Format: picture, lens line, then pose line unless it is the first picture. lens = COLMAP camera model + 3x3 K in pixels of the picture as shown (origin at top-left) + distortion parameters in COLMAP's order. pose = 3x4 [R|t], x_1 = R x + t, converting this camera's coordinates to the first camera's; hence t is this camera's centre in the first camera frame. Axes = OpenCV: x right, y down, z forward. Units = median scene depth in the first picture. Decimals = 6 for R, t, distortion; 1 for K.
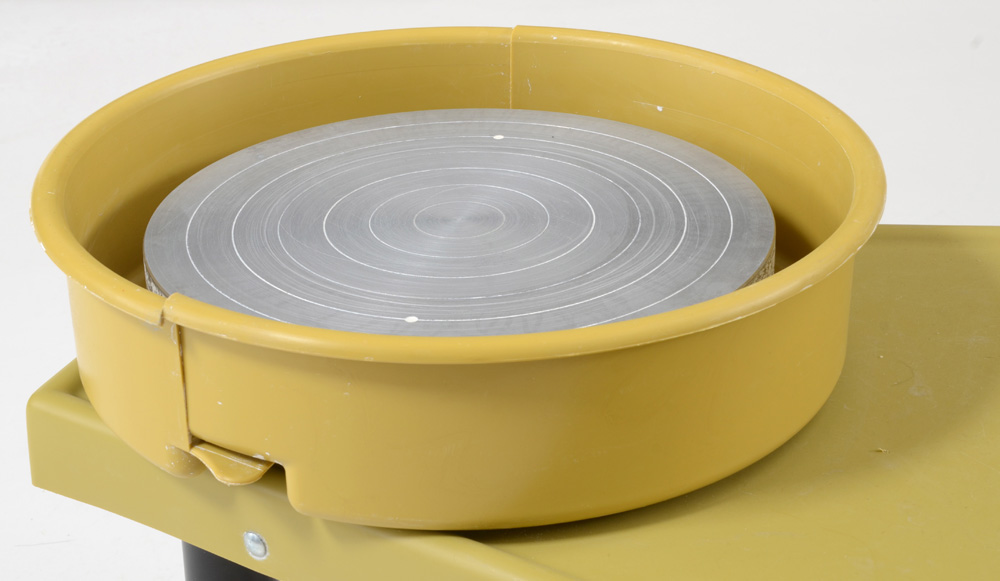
lens RADIAL K [[2098.7, 0, 500.0], [0, 2098.7, 290.5], [0, 0, 1]] dist [0.265628, 0.141436]
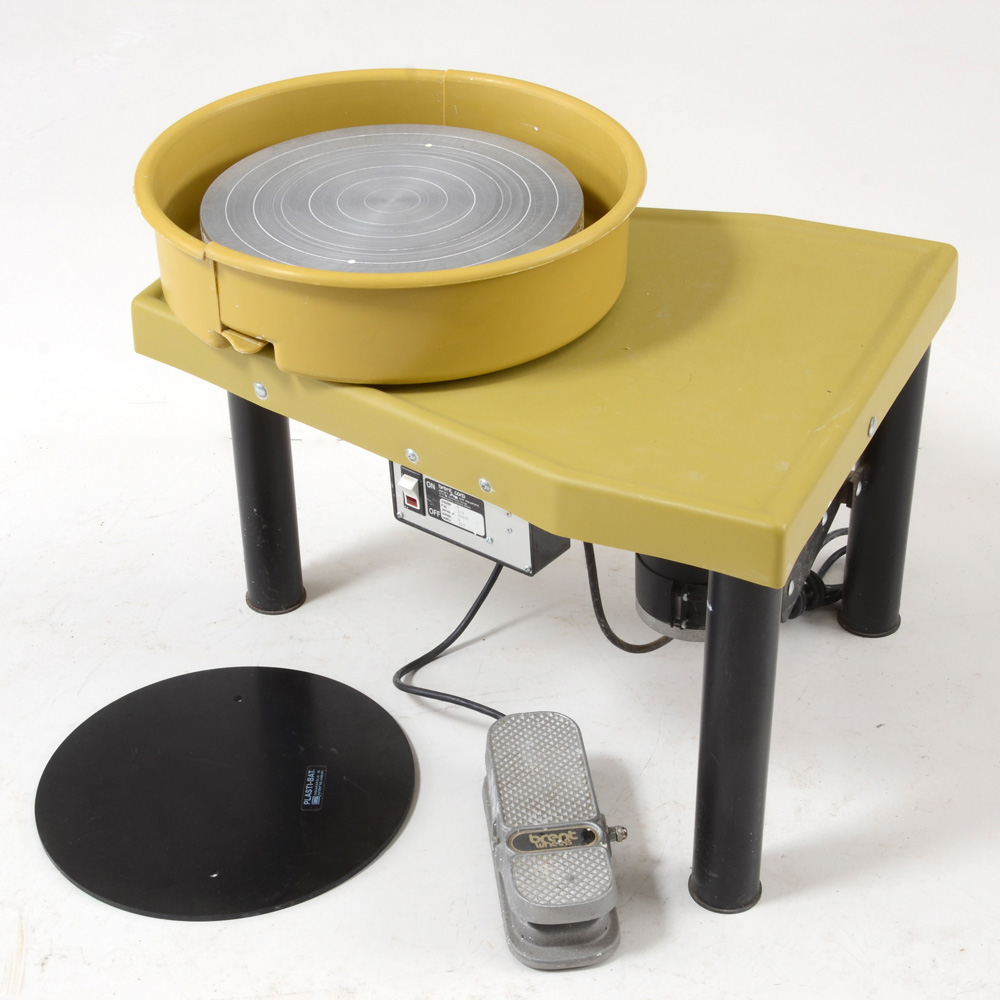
lens RADIAL K [[1932.5, 0, 483.5], [0, 1932.5, 500.5], [0, 0, 1]] dist [0.047034, 0.376735]
pose [[0.998184, 0.040464, -0.044624, 0.133032], [-0.033840, 0.989527, 0.140328, -0.017110], [0.049835, -0.138563, 0.989099, -0.533785]]
